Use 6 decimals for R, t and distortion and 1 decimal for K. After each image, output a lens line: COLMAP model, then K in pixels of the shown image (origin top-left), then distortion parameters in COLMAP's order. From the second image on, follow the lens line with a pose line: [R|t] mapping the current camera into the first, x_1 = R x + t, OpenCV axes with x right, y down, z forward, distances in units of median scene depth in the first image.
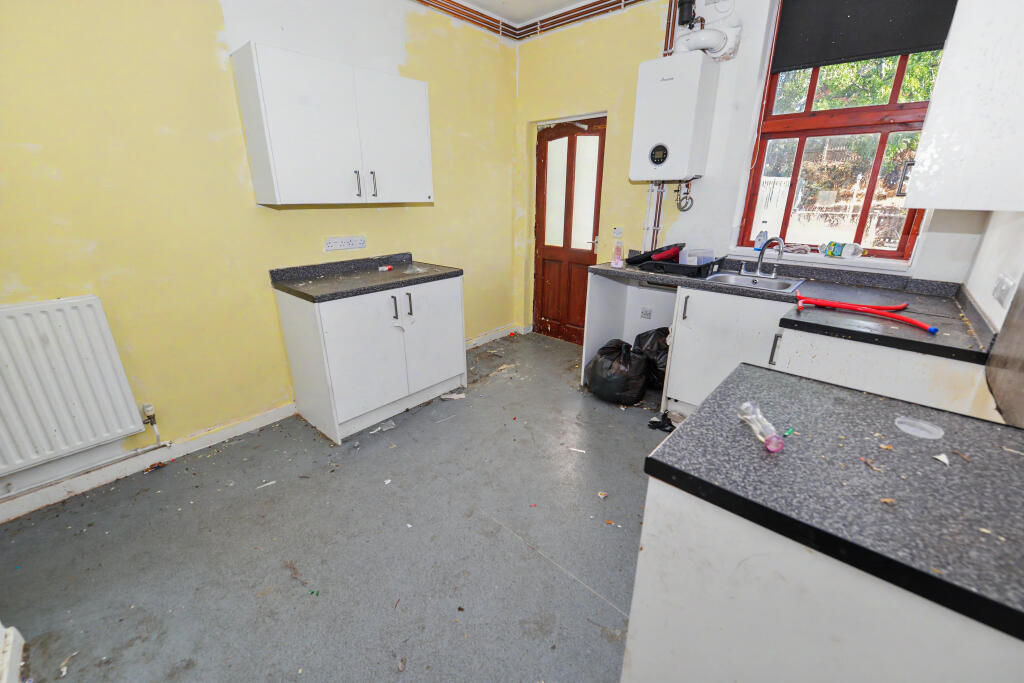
lens RADIAL K [[409.4, 0, 512.0], [0, 409.4, 341.5], [0, 0, 1]] dist [-0.019500, -0.002291]
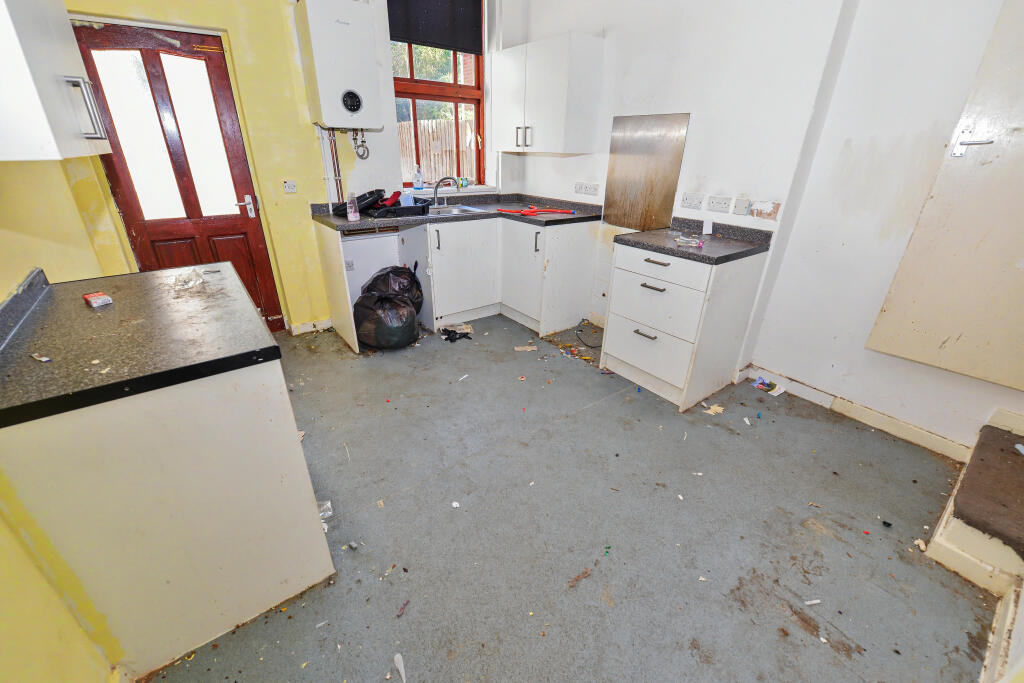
lens RADIAL K [[409.4, 0, 512.0], [0, 409.4, 341.5], [0, 0, 1]] dist [-0.019500, -0.002291]
pose [[0.171765, -0.413623, 0.894099, -0.701129], [0.310410, 0.884079, 0.349355, -0.158334], [-0.934956, 0.217530, 0.280247, 0.468039]]
